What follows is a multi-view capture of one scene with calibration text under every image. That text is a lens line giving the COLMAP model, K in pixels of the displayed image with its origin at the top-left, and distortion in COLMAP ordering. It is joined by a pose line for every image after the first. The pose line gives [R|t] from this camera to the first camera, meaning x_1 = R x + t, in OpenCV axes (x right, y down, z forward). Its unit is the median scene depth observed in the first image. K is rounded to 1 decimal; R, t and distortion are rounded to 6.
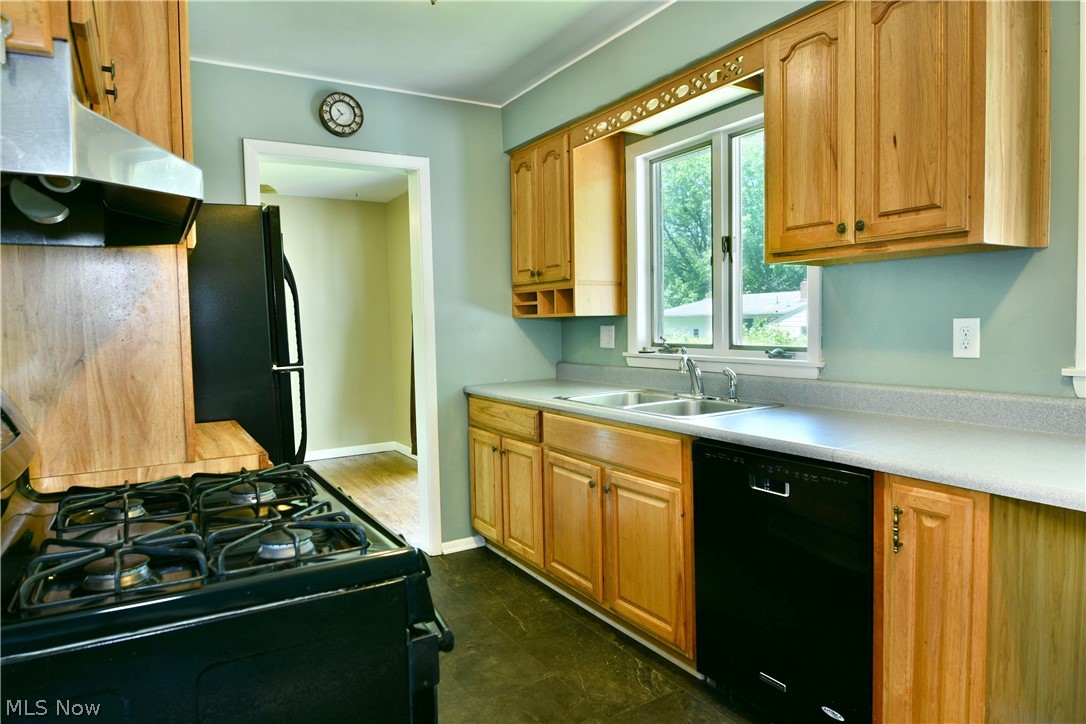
lens RADIAL K [[671.0, 0, 587.5], [0, 671.0, 365.3], [0, 0, 1]] dist [-0.011630, -0.007678]
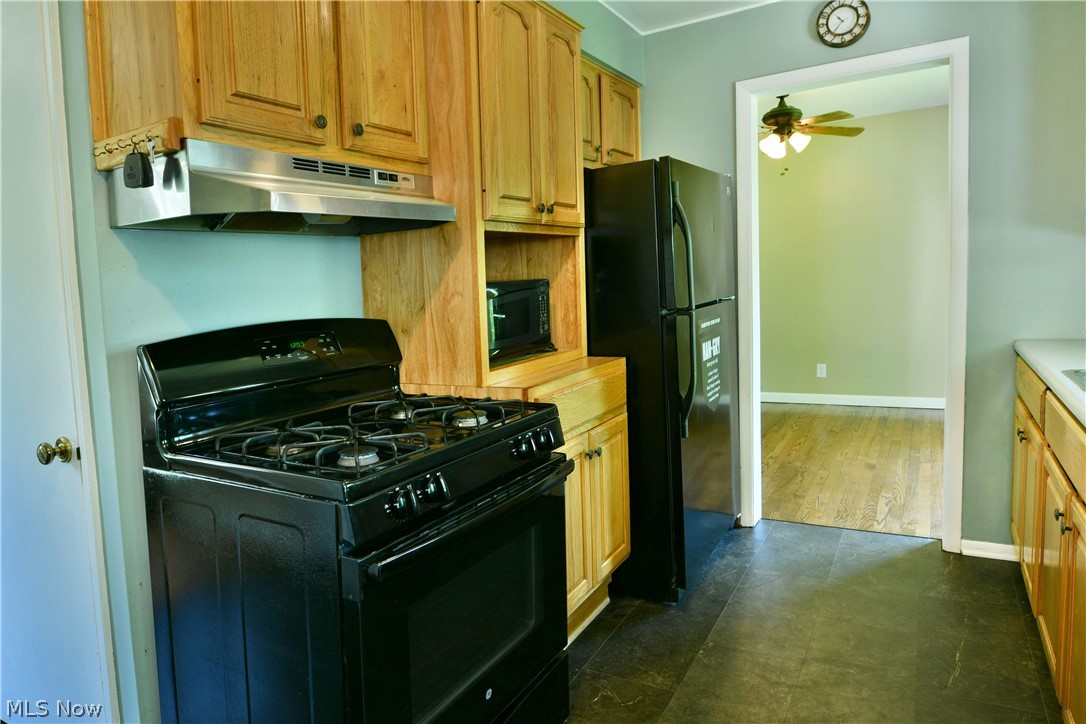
lens RADIAL K [[671.0, 0, 502.0], [0, 671.0, 333.0], [0, 0, 1]] dist [-0.011630, -0.007678]
pose [[0.422301, 0.067256, -0.903957, 0.265933], [-0.011340, 0.997558, 0.068922, -0.022277], [0.906385, -0.018855, 0.422033, 0.219893]]
